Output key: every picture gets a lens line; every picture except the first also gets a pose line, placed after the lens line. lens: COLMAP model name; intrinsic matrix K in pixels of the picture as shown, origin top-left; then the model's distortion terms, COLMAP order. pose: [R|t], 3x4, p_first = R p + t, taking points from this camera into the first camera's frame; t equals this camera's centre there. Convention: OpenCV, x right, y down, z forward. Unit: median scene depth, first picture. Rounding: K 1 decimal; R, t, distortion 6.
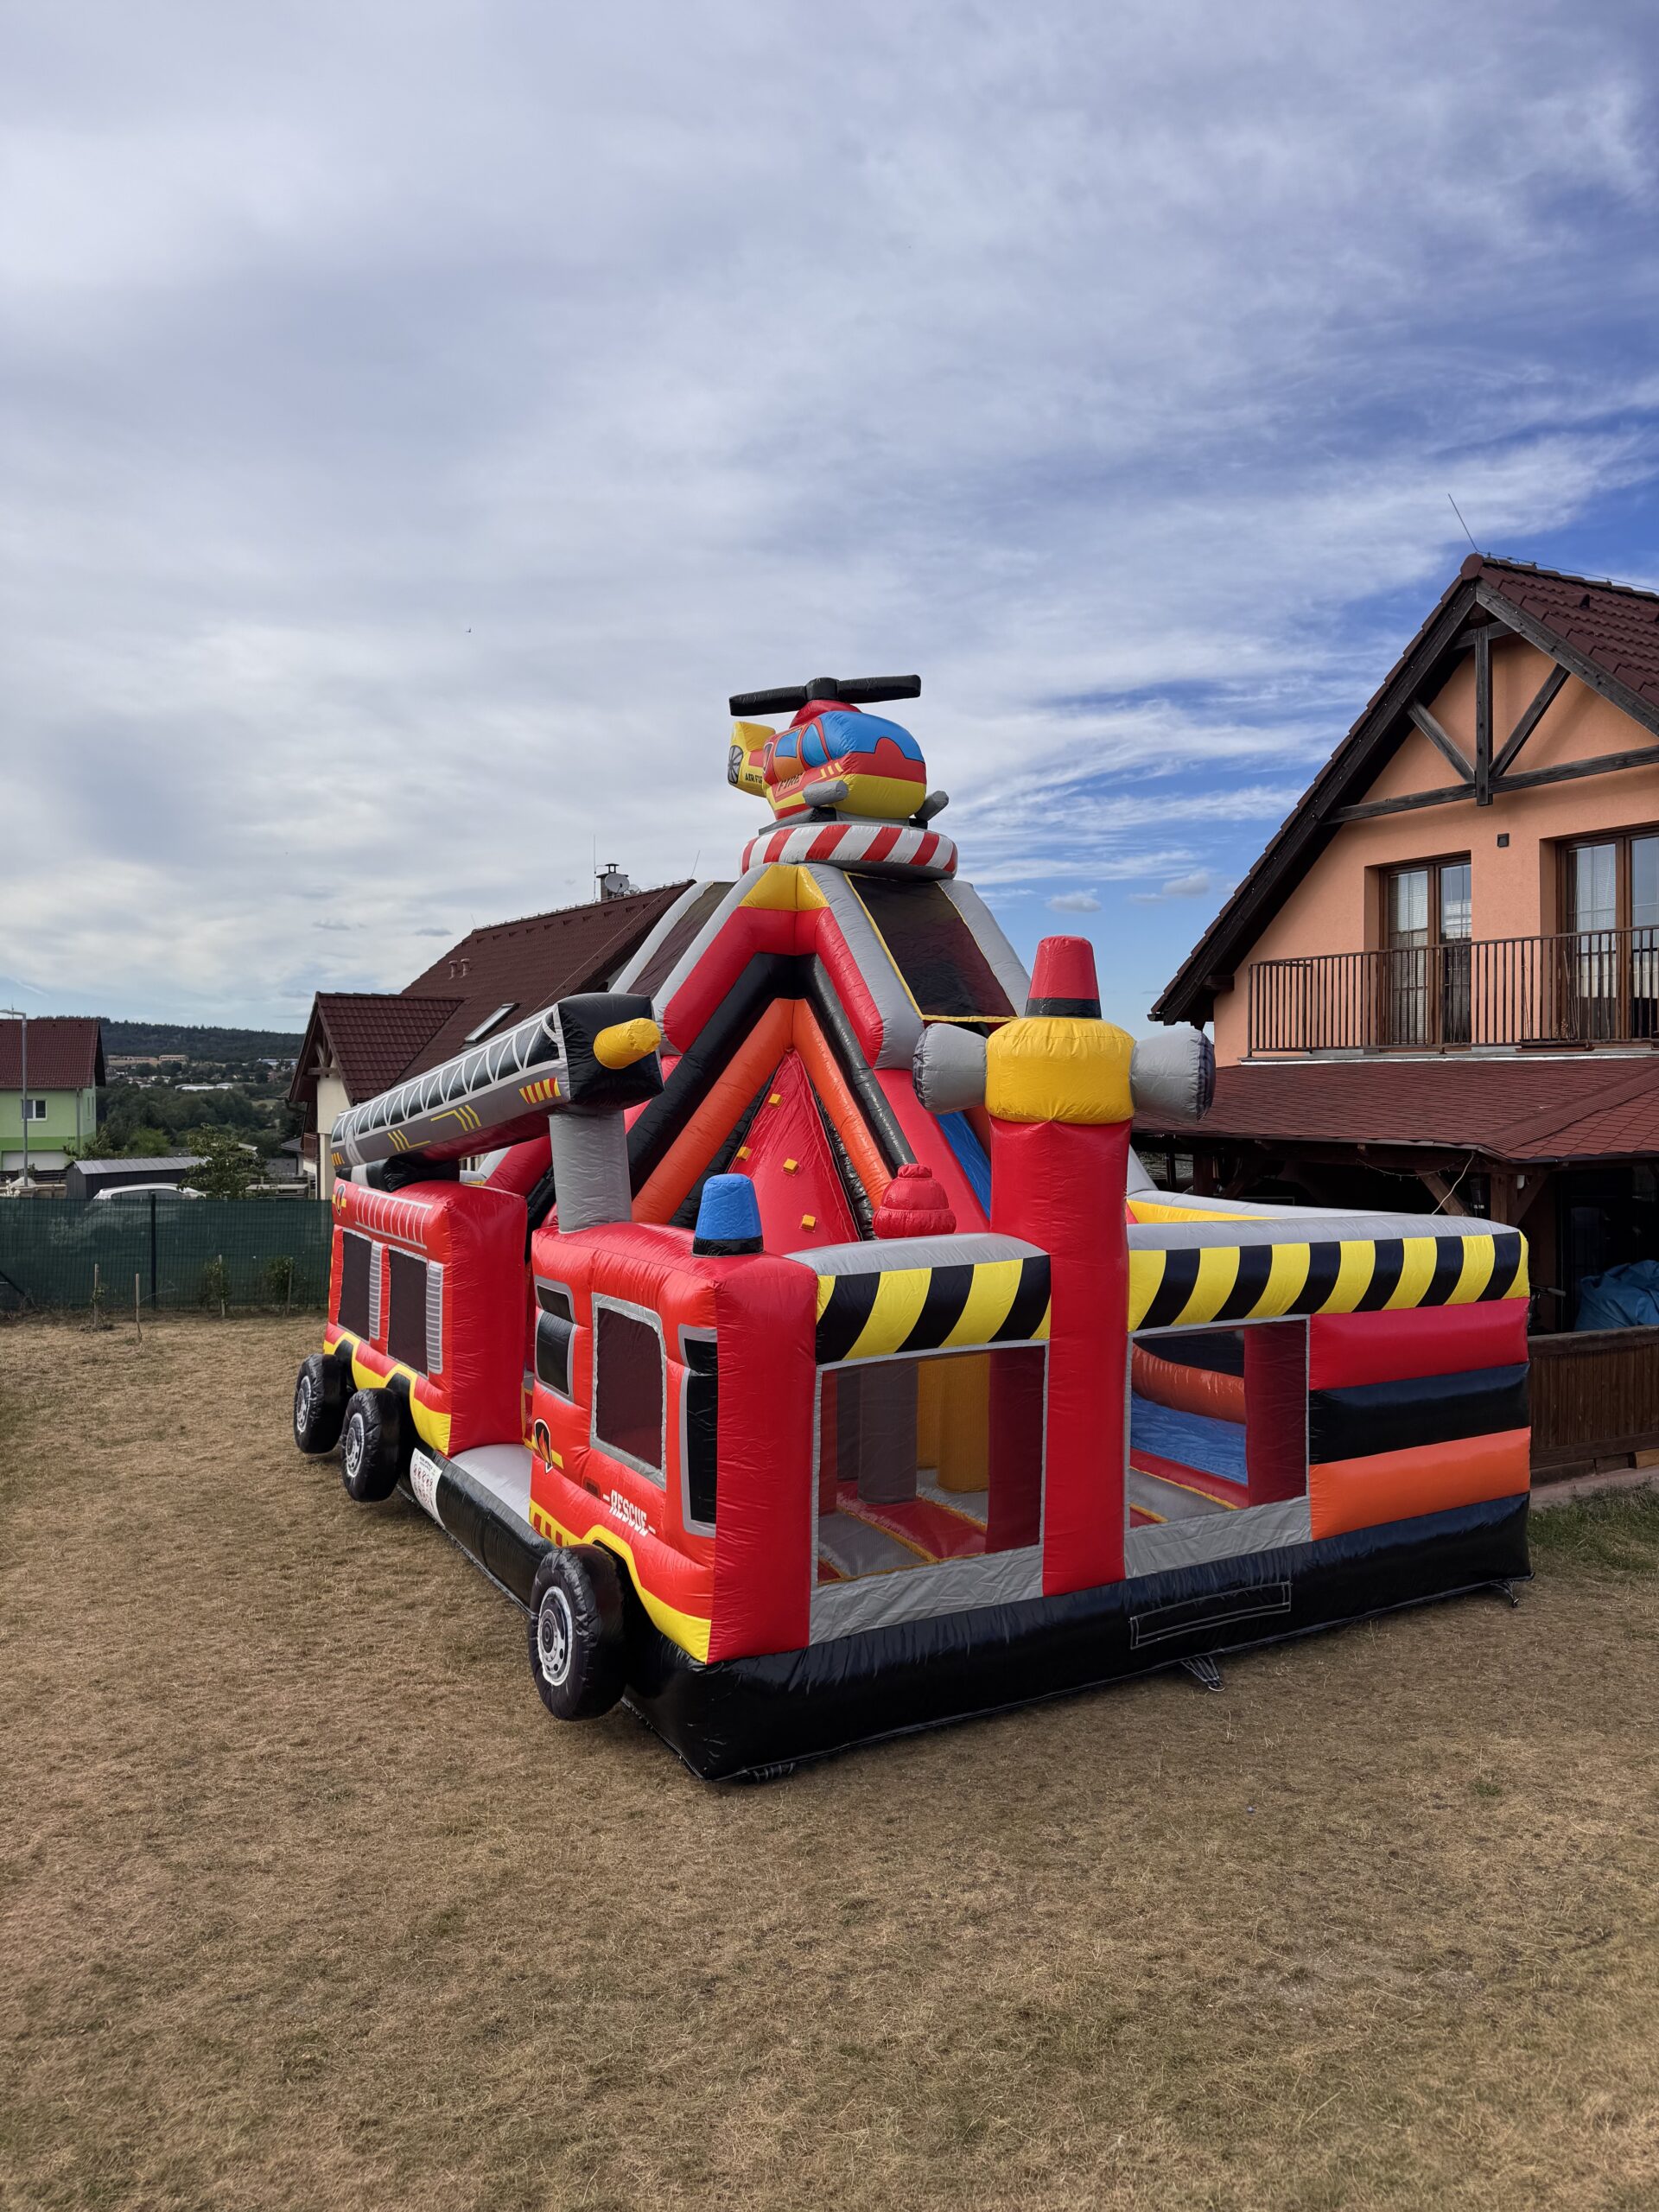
lens RADIAL K [[1596.8, 0, 835.3], [0, 1596.8, 1042.2], [0, 0, 1]] dist [0.057054, -0.003957]
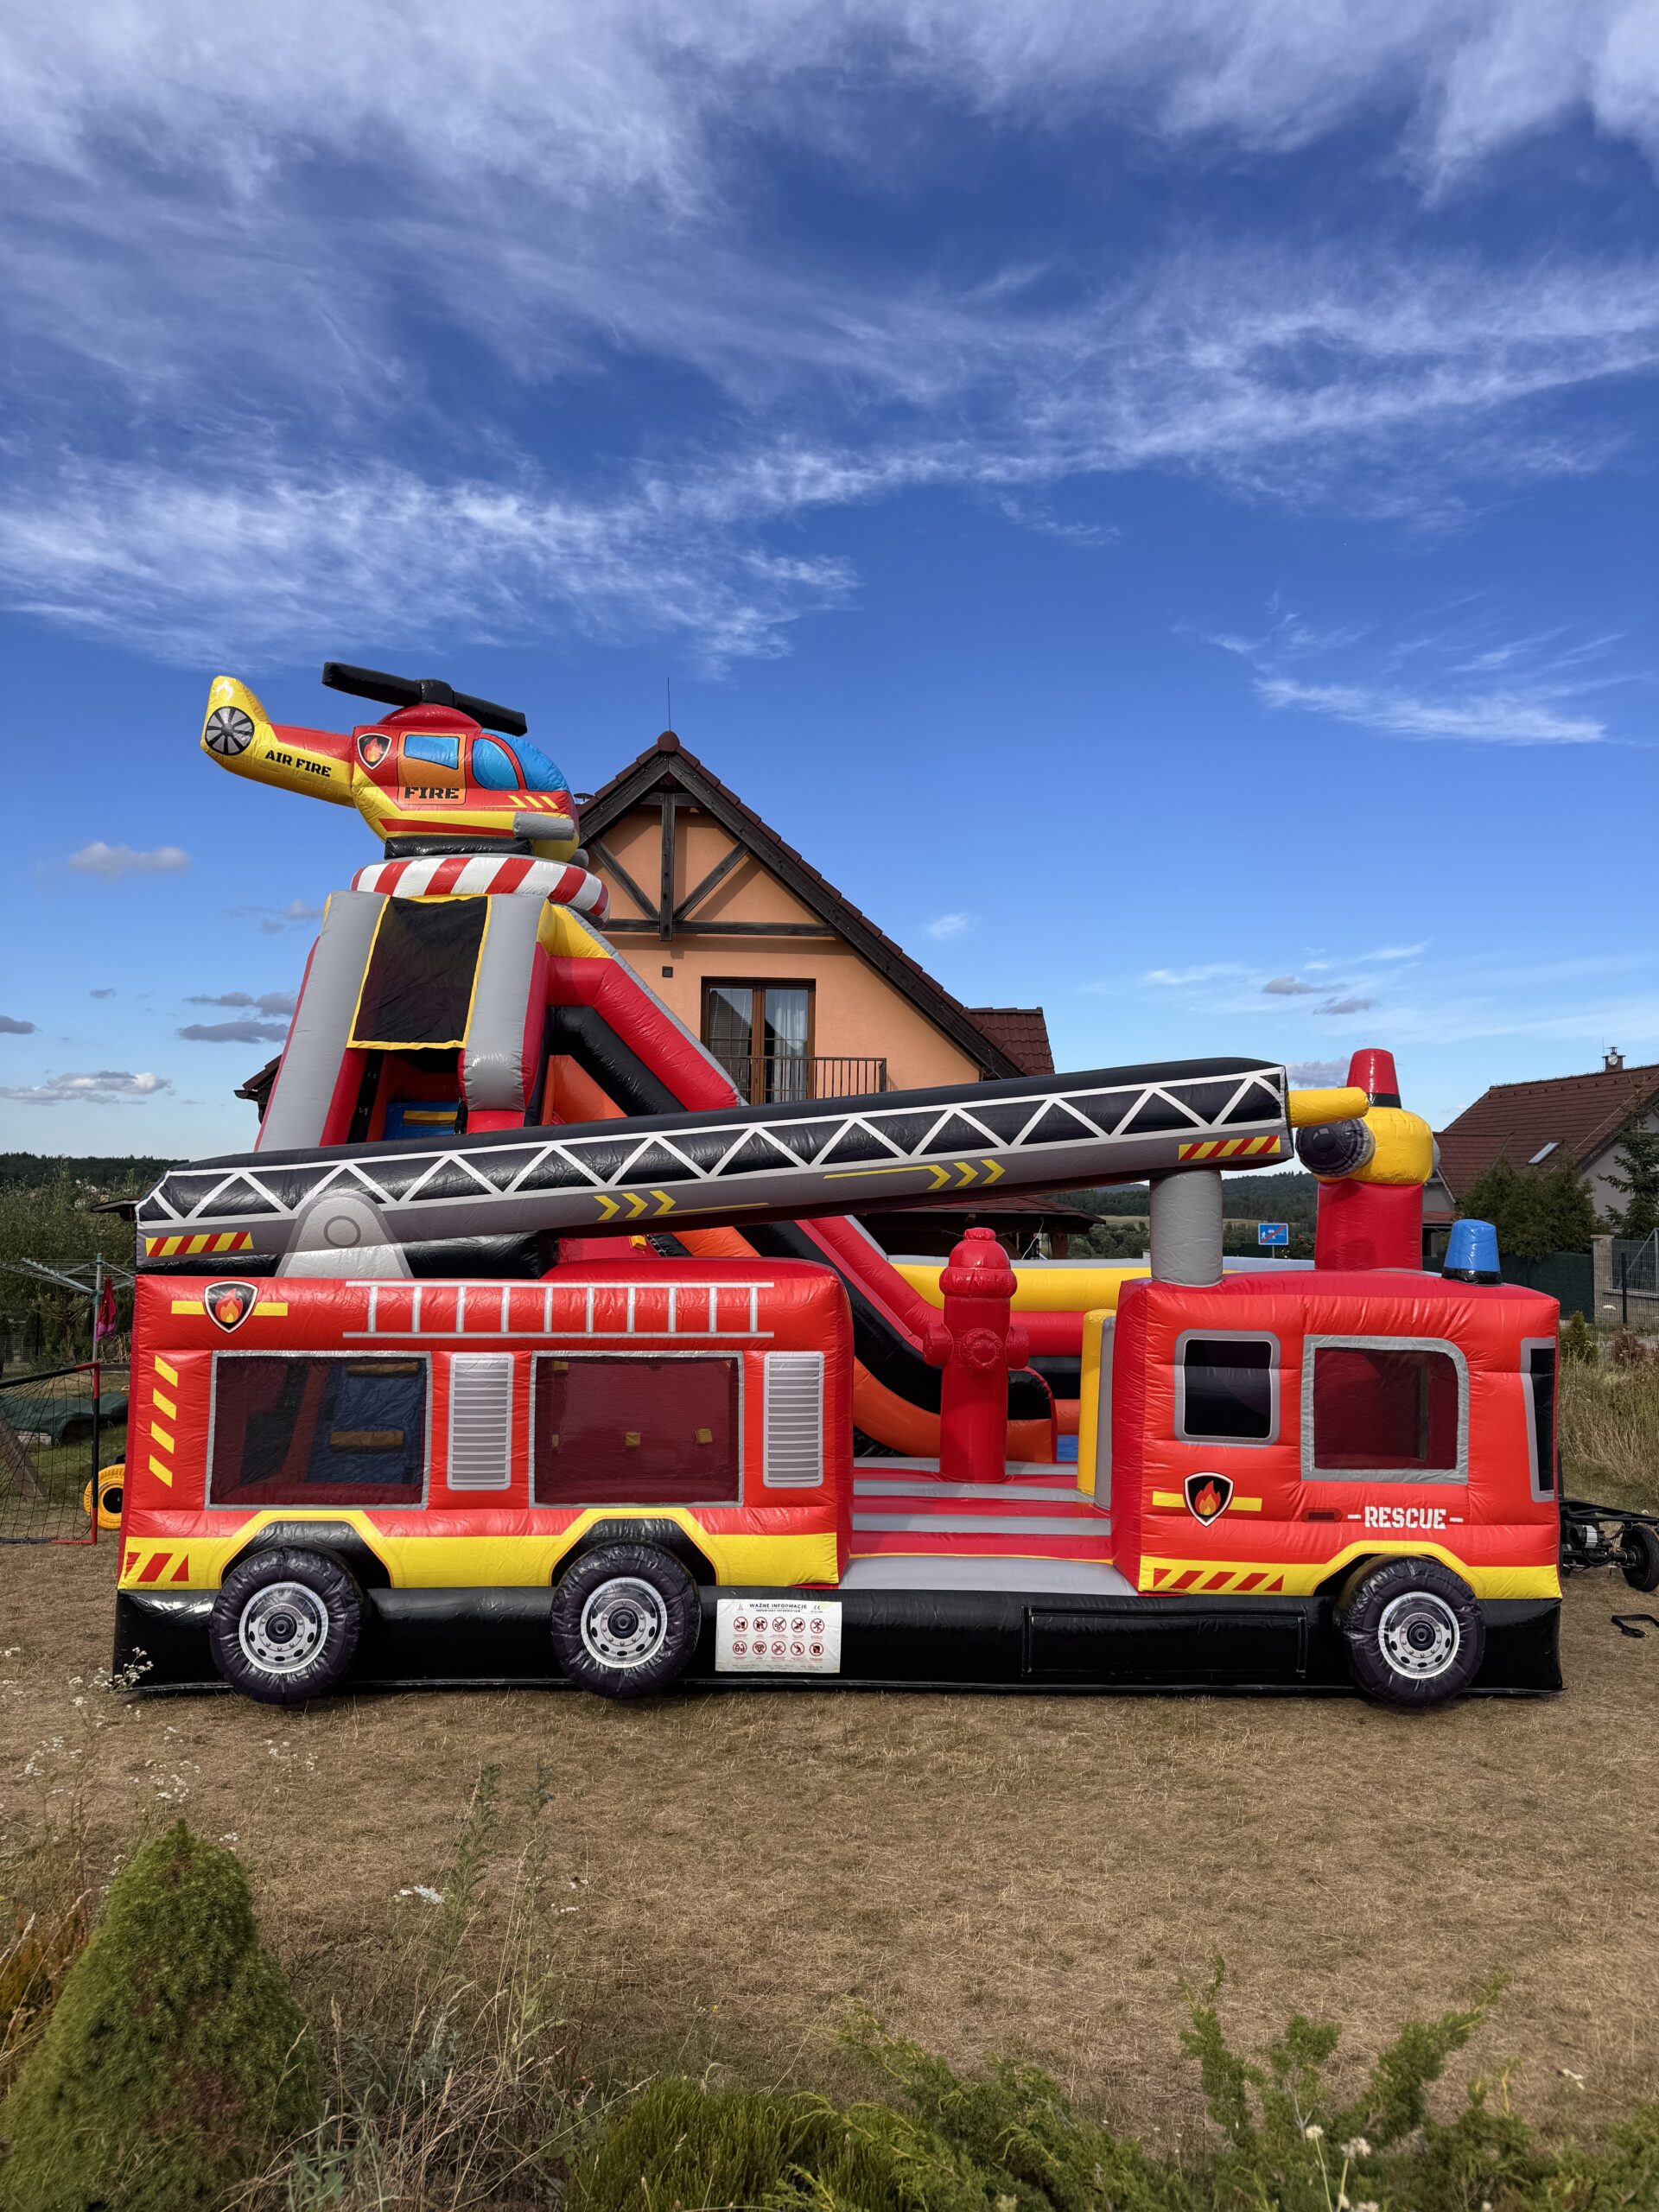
lens RADIAL K [[1564.6, 0, 829.5], [0, 1564.6, 1106.0], [0, 0, 1]] dist [0.030888, 0.000574]
pose [[0.426959, 0.060968, 0.902213, -0.745319], [-0.031769, 0.998120, -0.052415, 0.041191], [-0.903713, -0.006284, 0.428093, 0.501653]]
